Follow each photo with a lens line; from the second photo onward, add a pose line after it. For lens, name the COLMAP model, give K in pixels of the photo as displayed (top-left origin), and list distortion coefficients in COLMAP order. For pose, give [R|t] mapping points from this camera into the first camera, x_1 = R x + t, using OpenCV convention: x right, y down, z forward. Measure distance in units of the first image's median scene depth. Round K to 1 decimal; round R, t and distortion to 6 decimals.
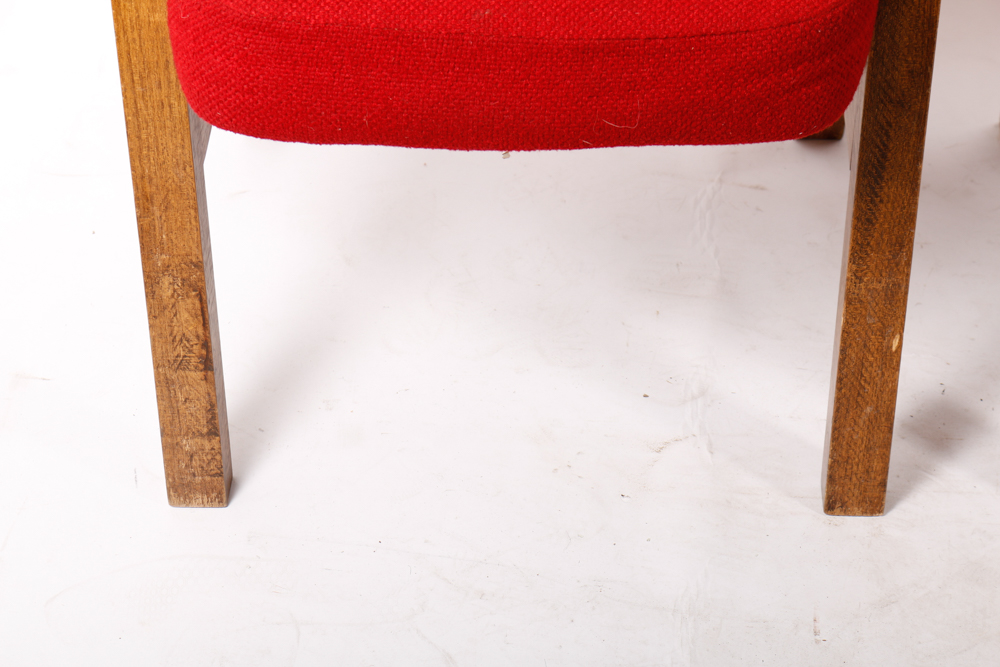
lens RADIAL K [[2485.2, 0, 497.9], [0, 2485.2, 338.8], [0, 0, 1]] dist [0.077815, 0.000000]
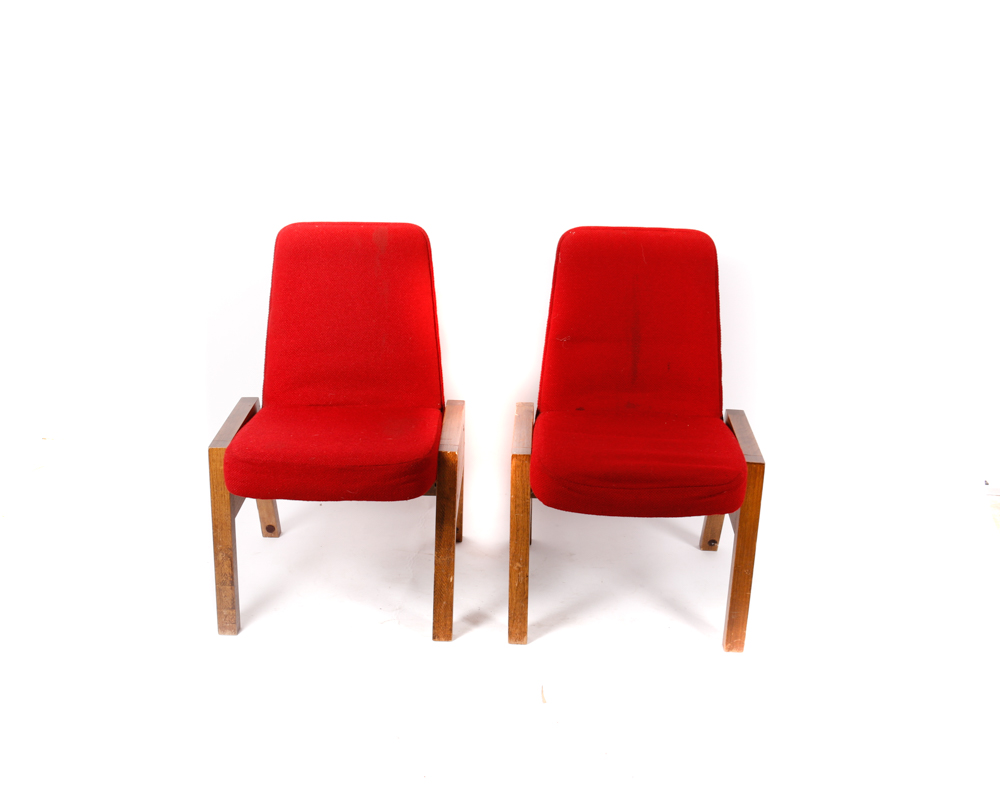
lens RADIAL K [[1174.4, 0, 501.3], [0, 1174.4, 394.5], [0, 0, 1]] dist [-0.103900, 0.000000]
pose [[0.999770, 0.017467, 0.012470, 0.210602], [-0.012012, 0.936930, -0.349310, 0.313334], [-0.017785, 0.349080, 0.936924, -0.484967]]
